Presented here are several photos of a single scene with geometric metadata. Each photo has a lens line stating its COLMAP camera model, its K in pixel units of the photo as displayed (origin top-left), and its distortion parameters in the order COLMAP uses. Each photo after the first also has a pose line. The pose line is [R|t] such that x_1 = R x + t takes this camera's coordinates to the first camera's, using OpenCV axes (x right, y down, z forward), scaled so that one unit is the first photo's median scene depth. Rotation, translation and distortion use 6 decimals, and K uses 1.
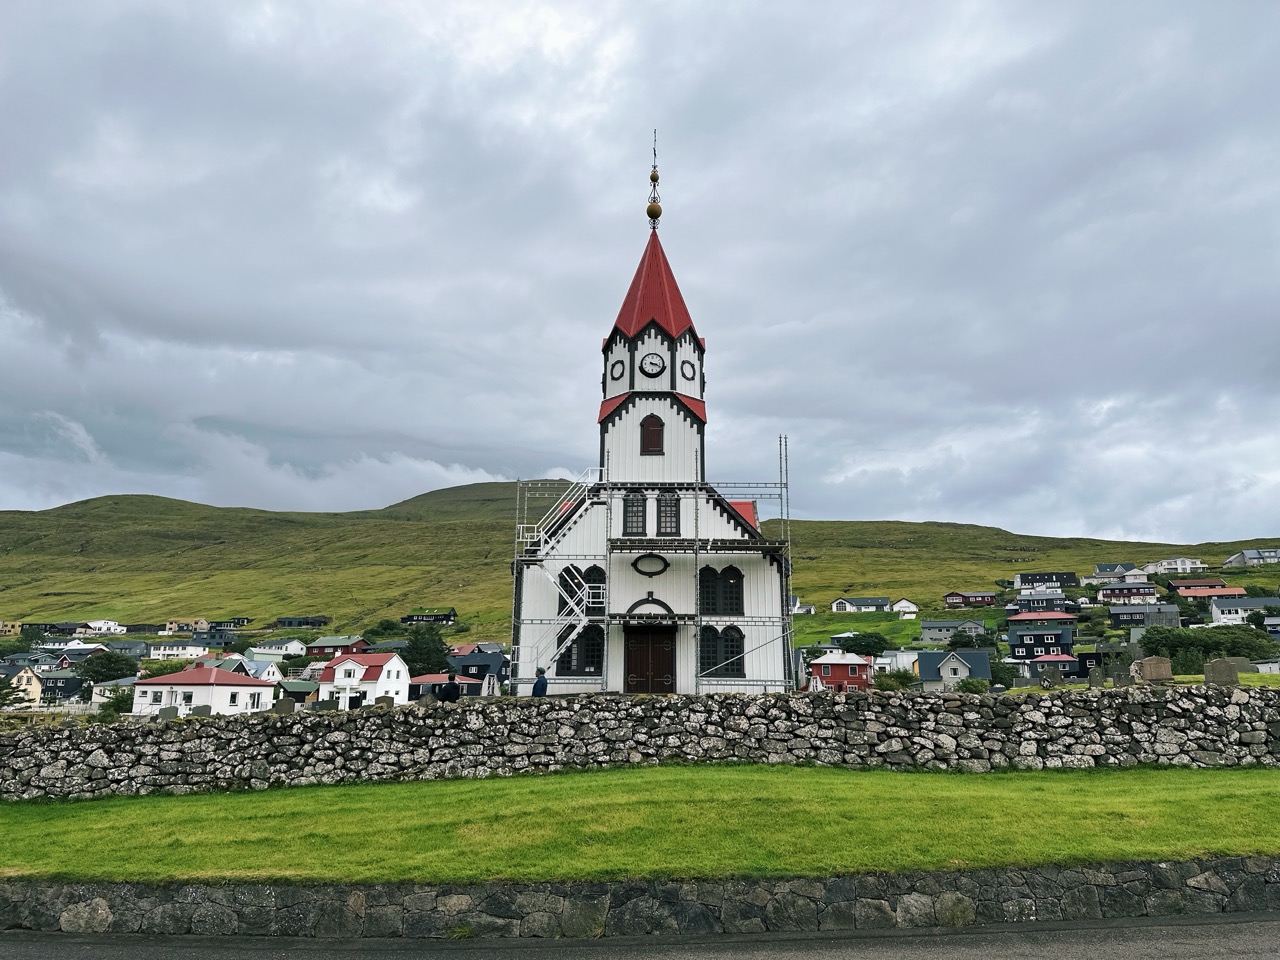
lens RADIAL K [[876.5, 0, 640.0], [0, 876.5, 480.0], [0, 0, 1]] dist [0.003815, -0.003251]
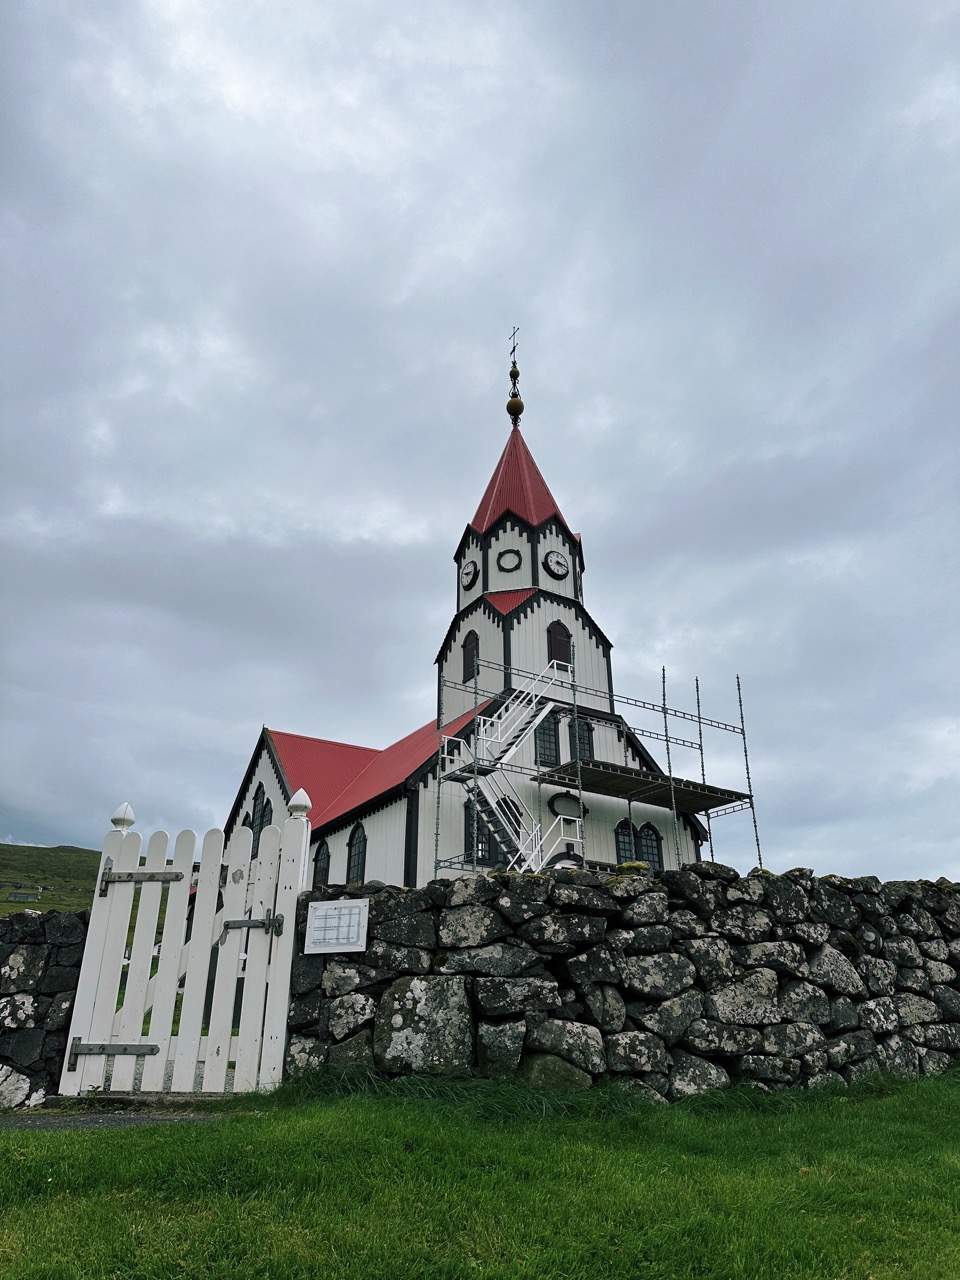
lens RADIAL K [[876.5, 0, 480.0], [0, 876.5, 640.0], [0, 0, 1]] dist [0.003815, -0.003251]
pose [[0.839622, 0.233461, 0.490439, -0.452122], [-0.135655, 0.964435, -0.226855, 0.139145], [-0.525958, 0.123942, 0.841431, 0.366808]]
